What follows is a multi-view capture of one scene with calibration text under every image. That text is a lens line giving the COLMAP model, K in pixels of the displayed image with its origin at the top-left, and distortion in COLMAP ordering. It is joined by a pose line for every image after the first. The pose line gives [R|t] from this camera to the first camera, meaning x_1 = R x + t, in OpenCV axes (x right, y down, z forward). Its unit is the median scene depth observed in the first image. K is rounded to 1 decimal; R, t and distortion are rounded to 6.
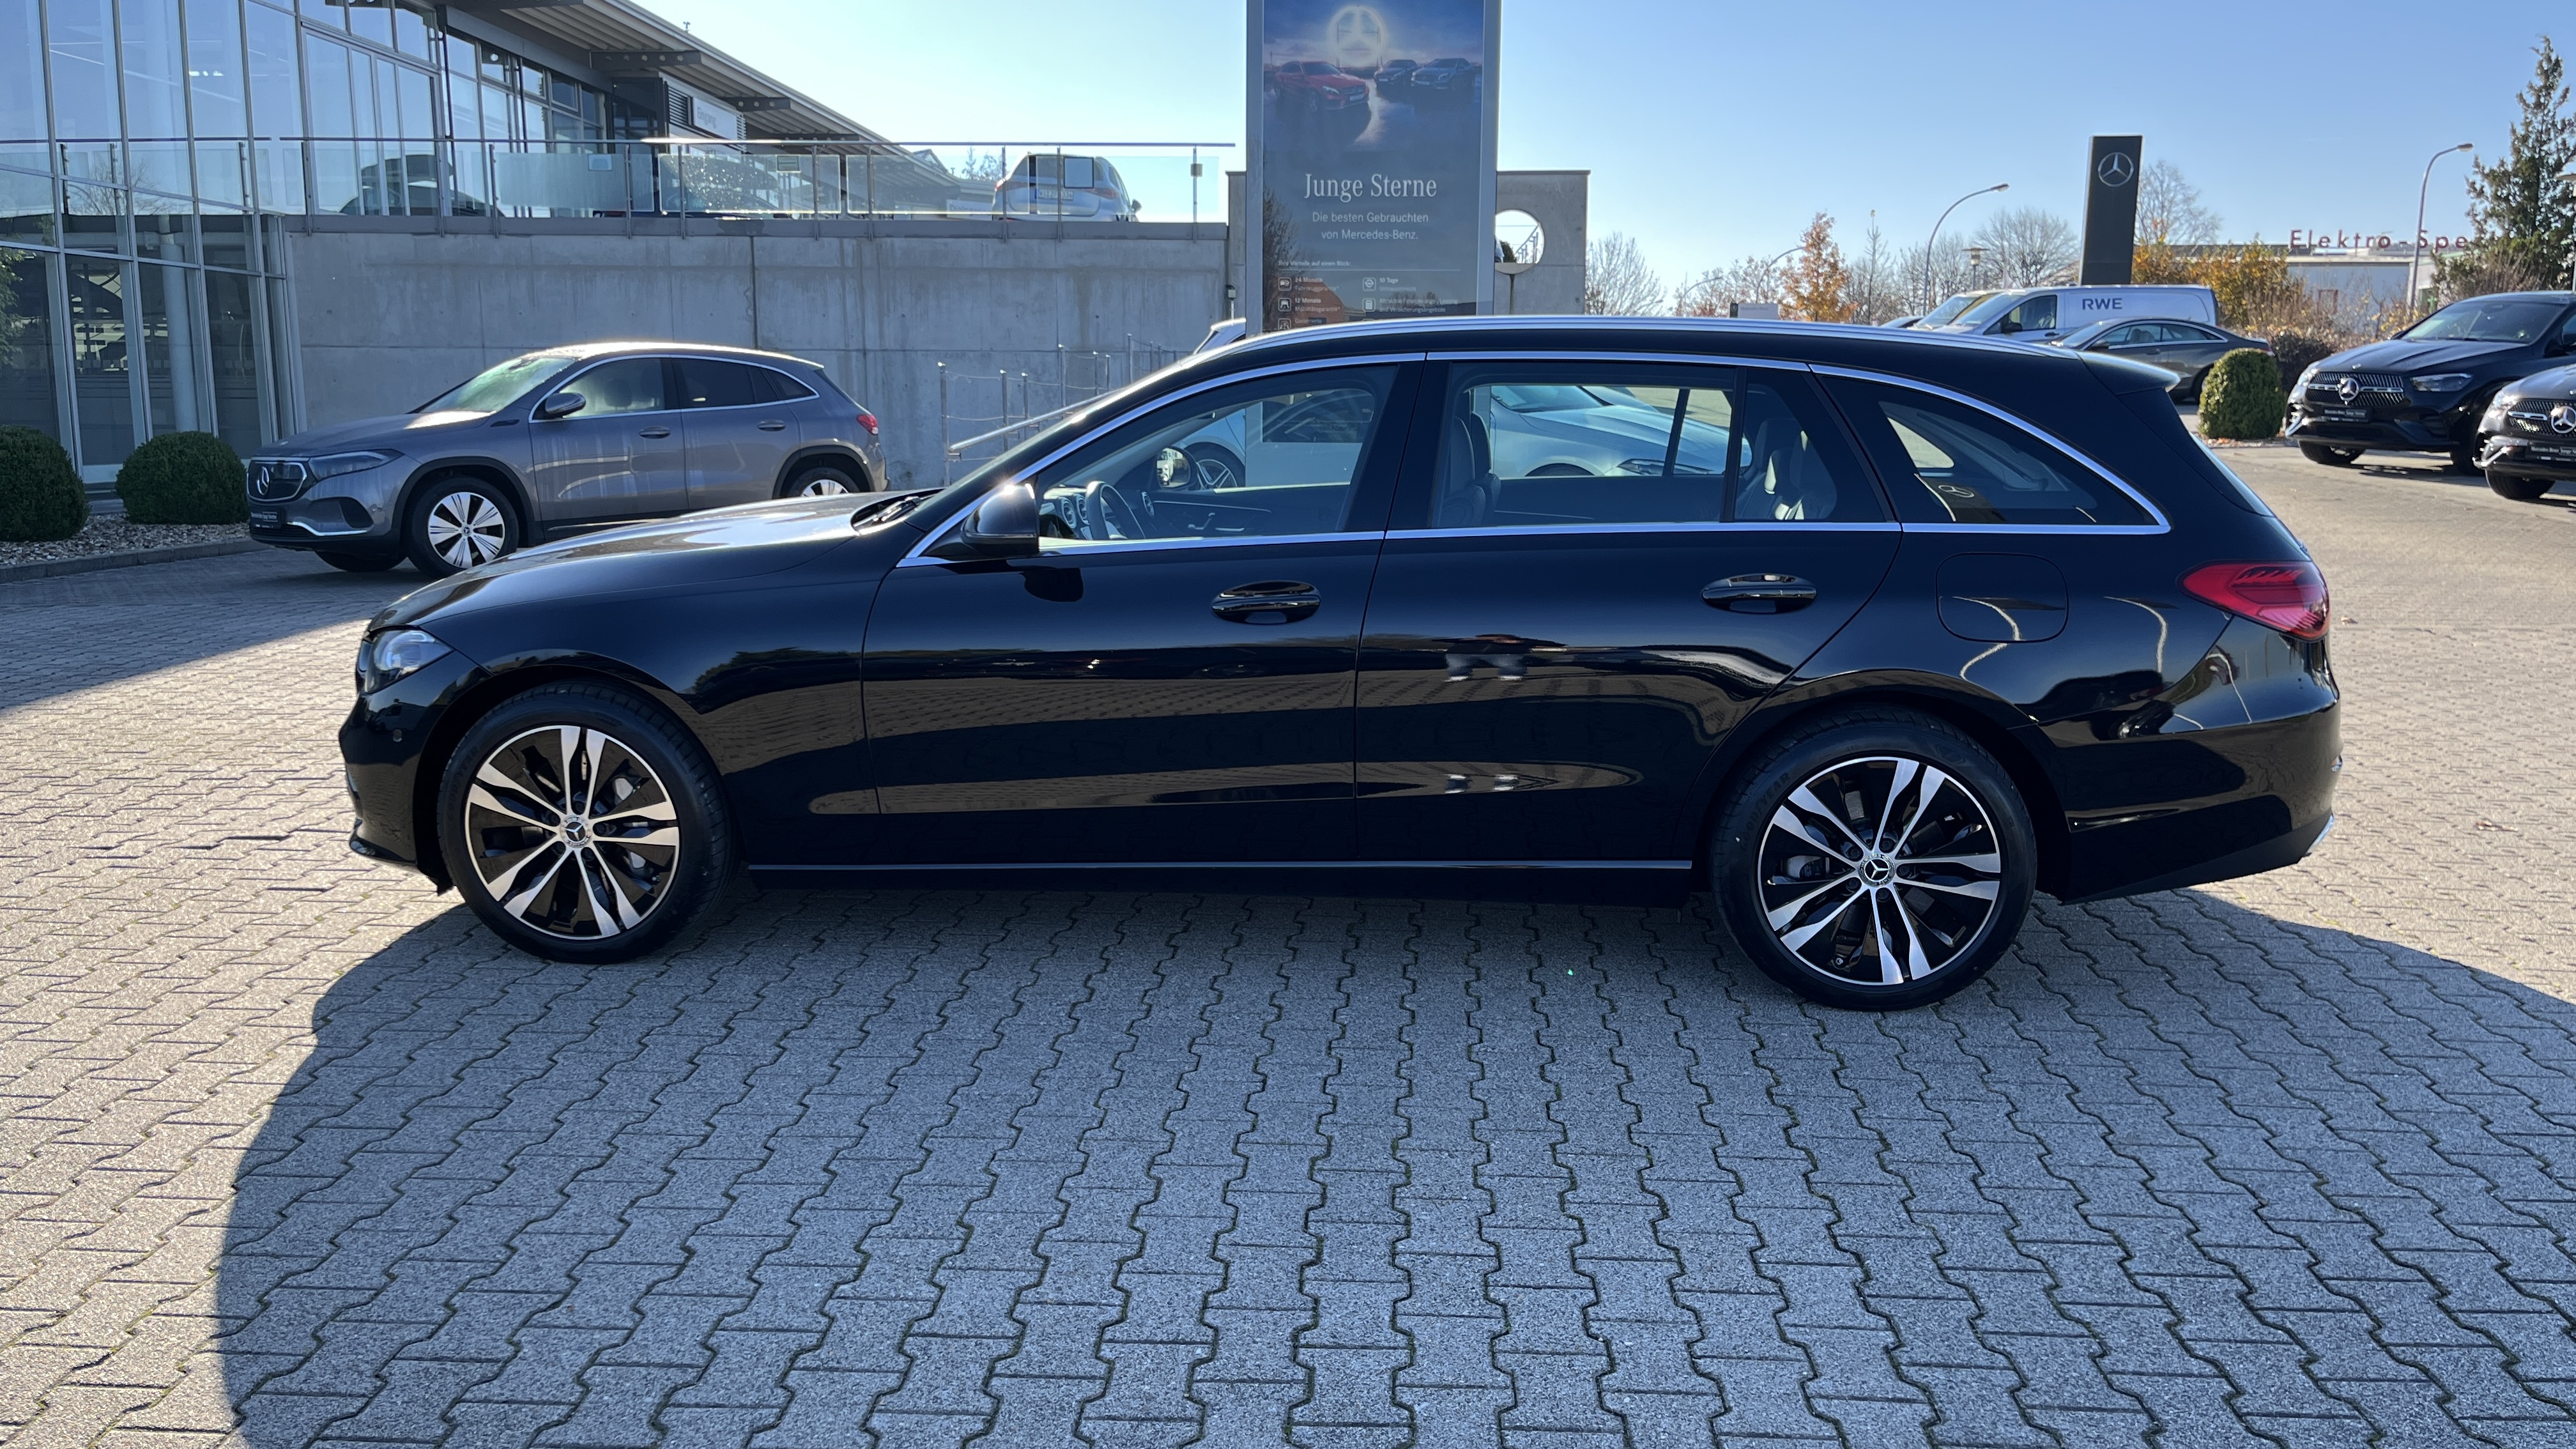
lens RADIAL K [[1930.5, 0, 1278.5], [0, 1930.5, 729.8], [0, 0, 1]] dist [0.051557, -0.058321]
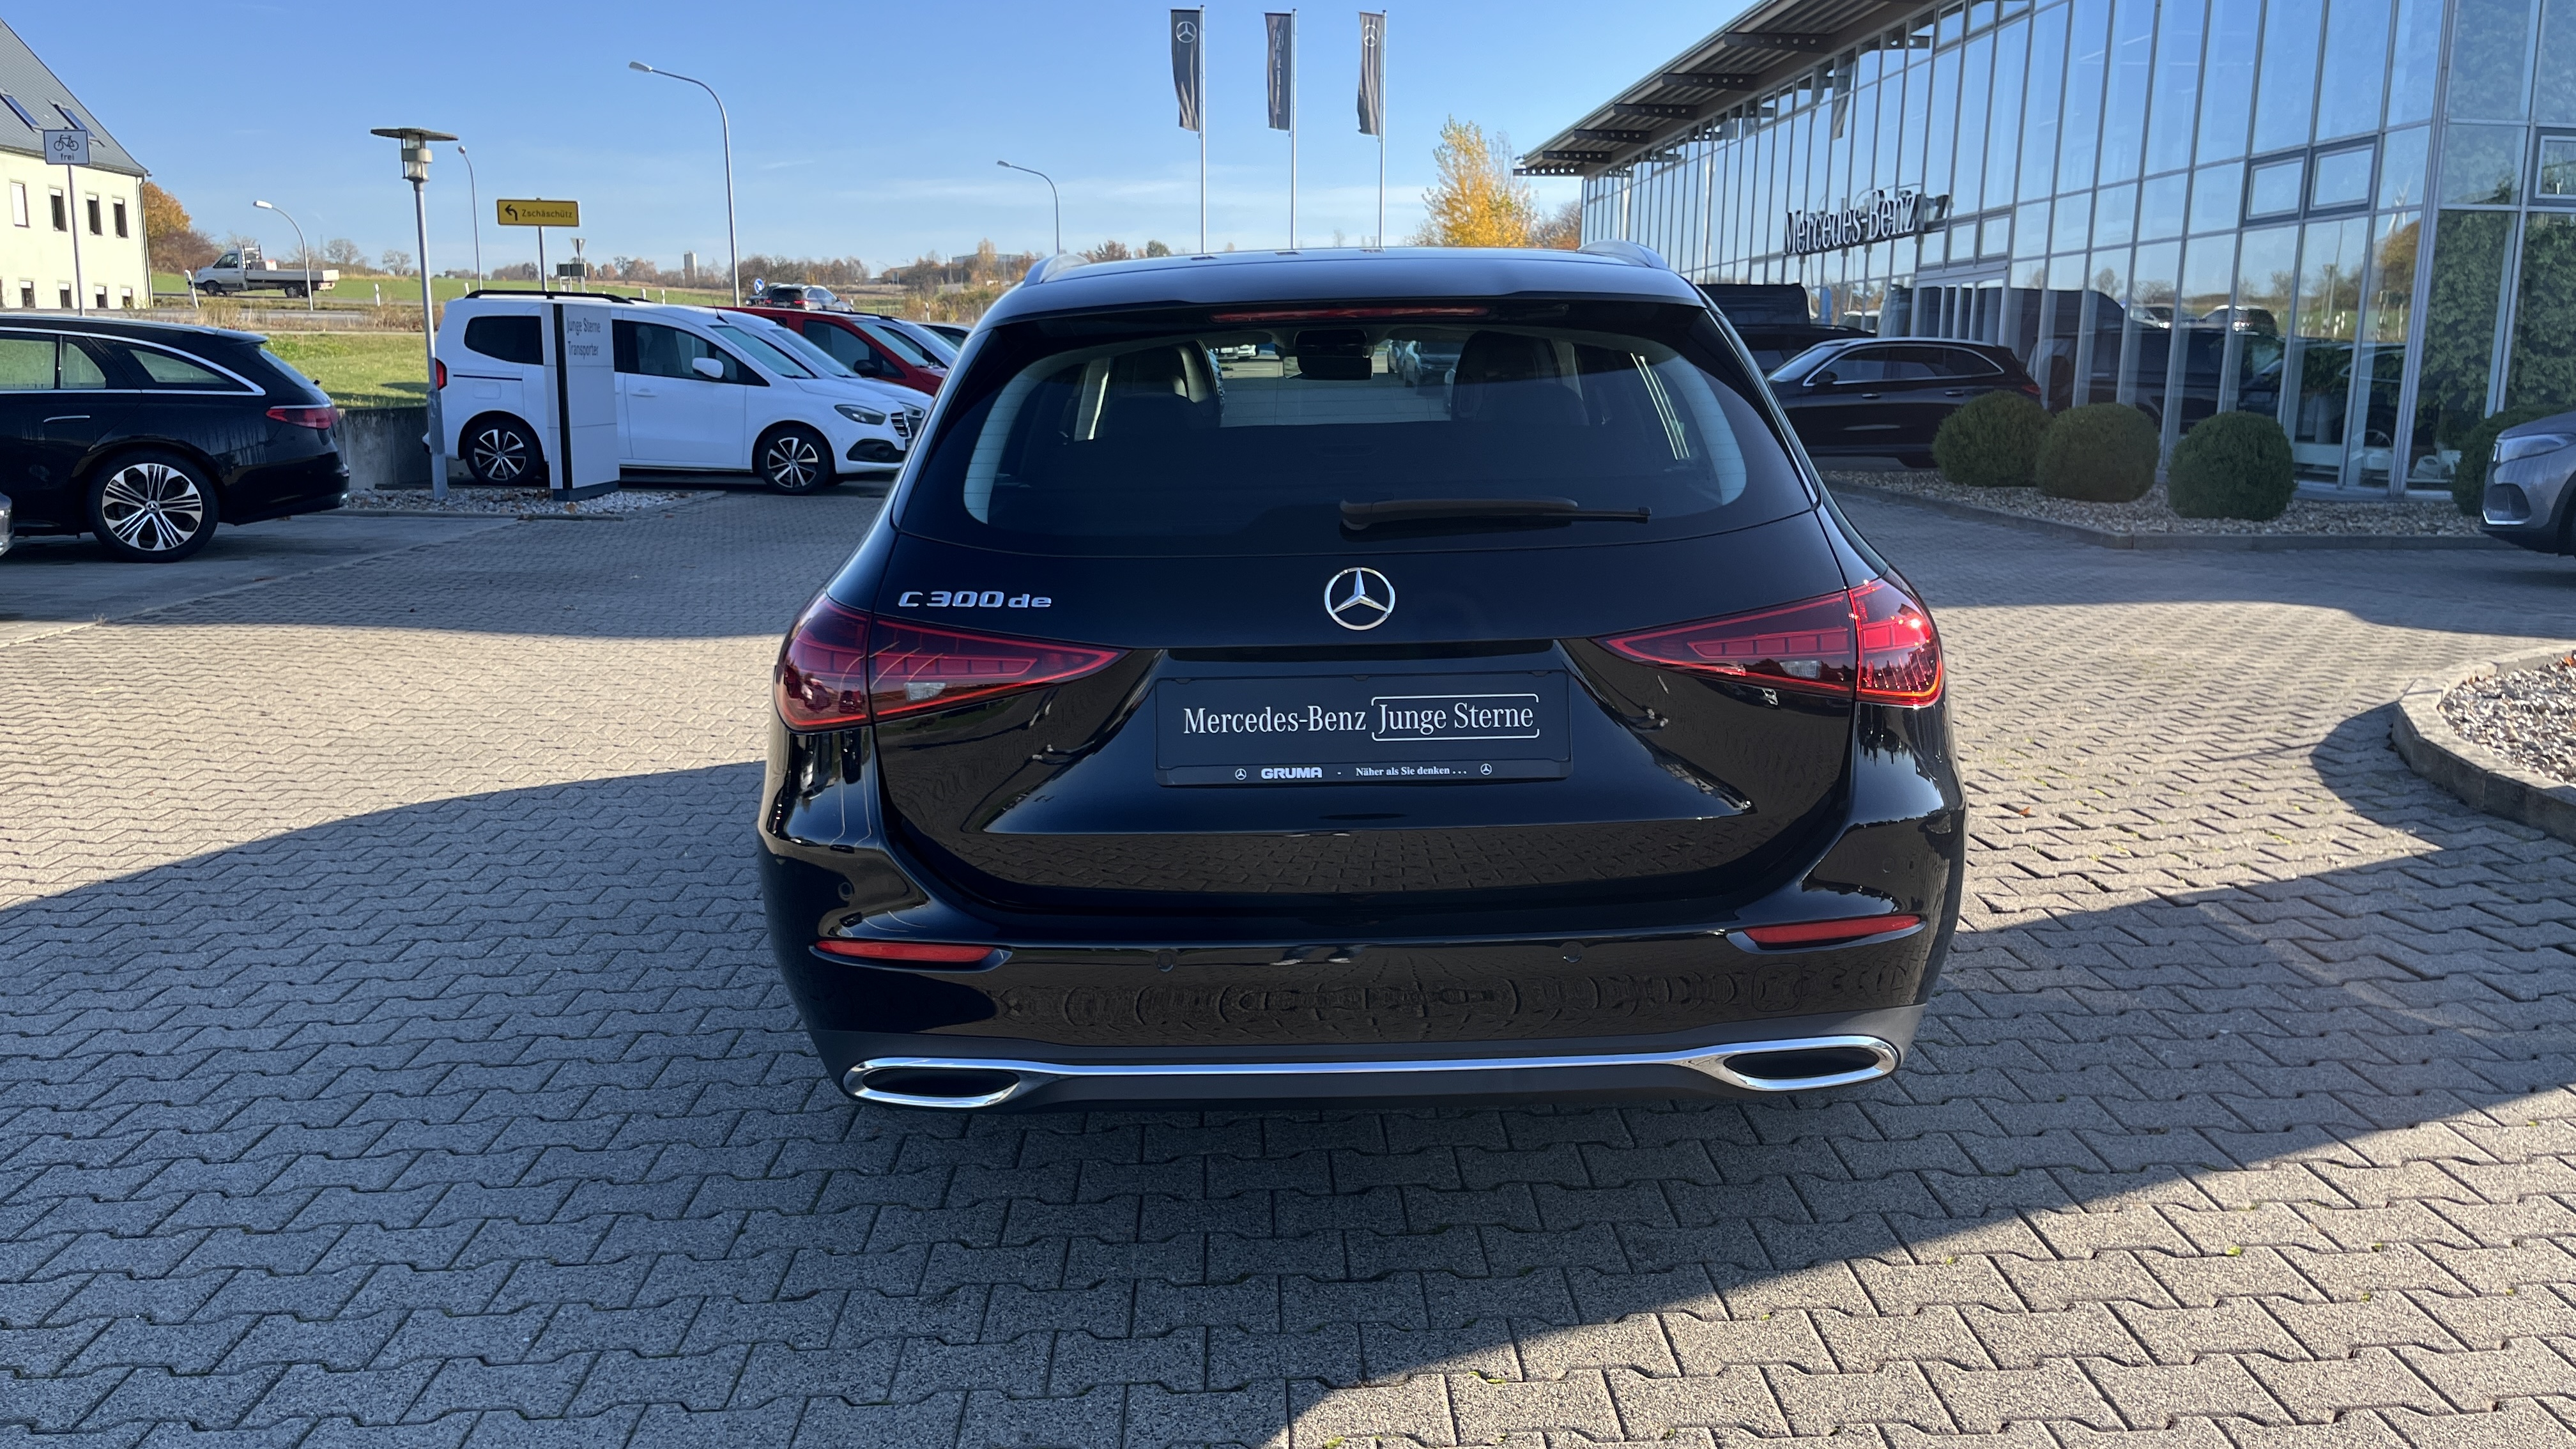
lens RADIAL K [[1930.5, 0, 1305.9], [0, 1930.5, 701.2], [0, 0, 1]] dist [0.051557, -0.058321]
pose [[0.114370, 0.163159, -0.979948, 1.116923], [-0.171316, 0.974882, 0.142321, -0.164781], [0.978555, 0.151603, 0.139449, 1.033336]]
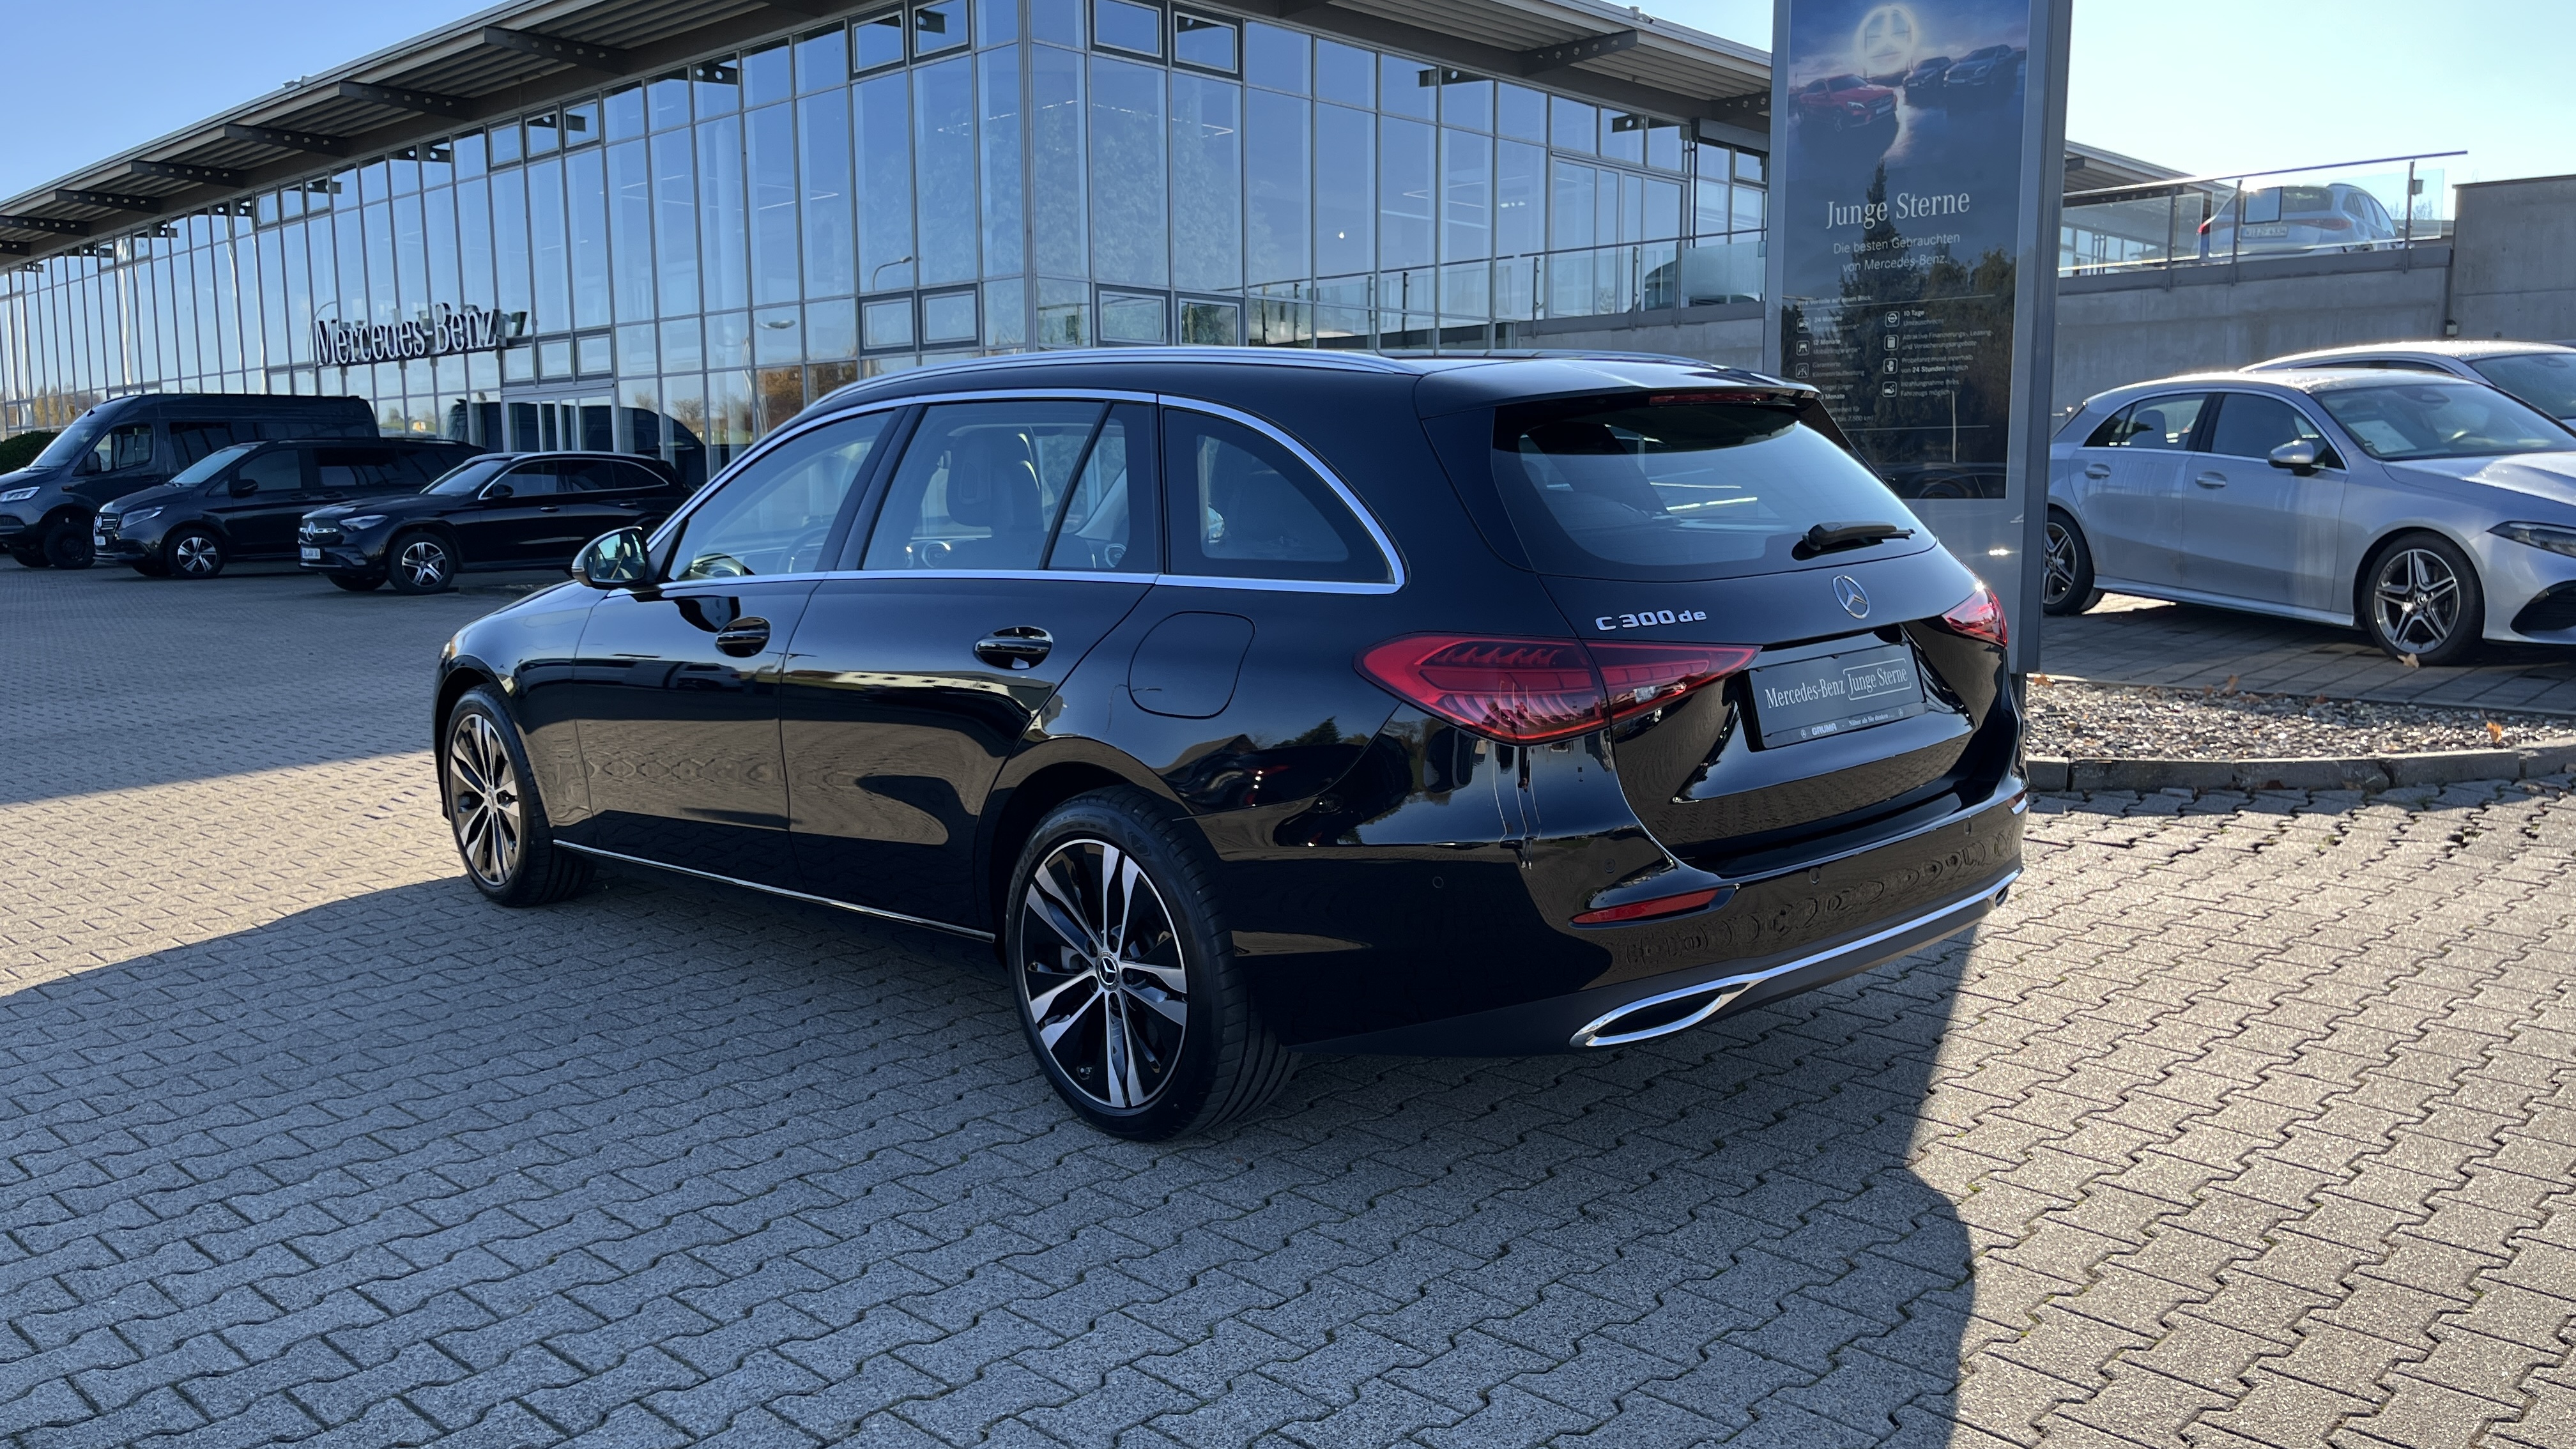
lens RADIAL K [[1930.5, 0, 1280.7], [0, 1930.5, 719.3], [0, 0, 1]] dist [0.051557, -0.058321]
pose [[0.761396, 0.064576, -0.645062, 0.894860], [-0.093527, 0.995559, -0.010731, -0.036706], [0.641505, 0.068502, 0.764055, 0.373746]]
